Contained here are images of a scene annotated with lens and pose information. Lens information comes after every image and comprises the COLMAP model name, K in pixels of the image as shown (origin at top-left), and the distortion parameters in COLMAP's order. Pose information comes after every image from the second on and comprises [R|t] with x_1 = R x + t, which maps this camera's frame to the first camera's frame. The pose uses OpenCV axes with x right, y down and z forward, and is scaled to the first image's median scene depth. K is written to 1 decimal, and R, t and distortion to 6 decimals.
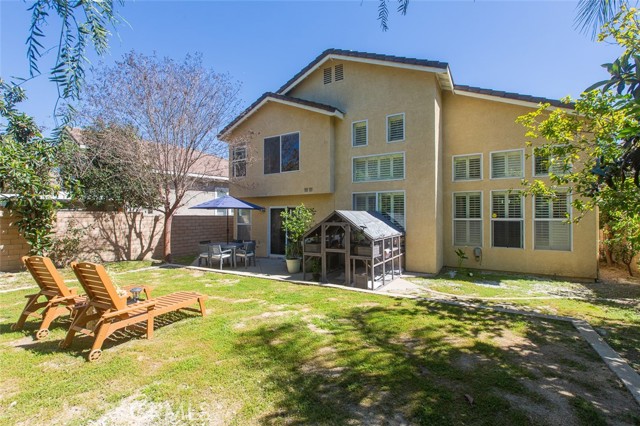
lens RADIAL K [[285.8, 0, 332.4], [0, 285.8, 217.6], [0, 0, 1]] dist [-0.000712, 0.000183]
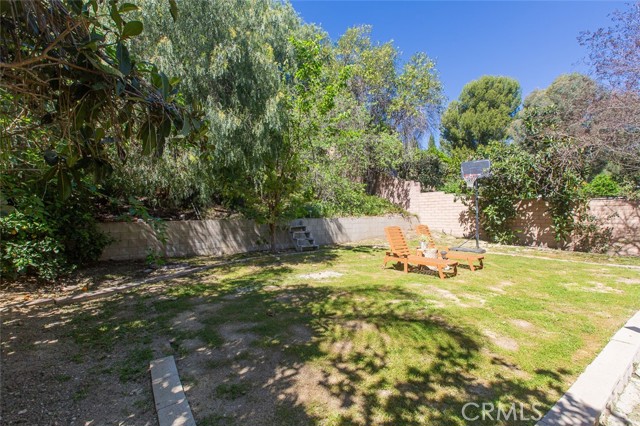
lens RADIAL K [[285.8, 0, 315.5], [0, 285.8, 212.2], [0, 0, 1]] dist [-0.000712, 0.000183]
pose [[-0.464282, 0.001254, -0.885687, 0.437934], [0.006518, 0.999977, -0.002001, 0.013588], [0.885664, -0.006702, -0.464279, 0.484888]]
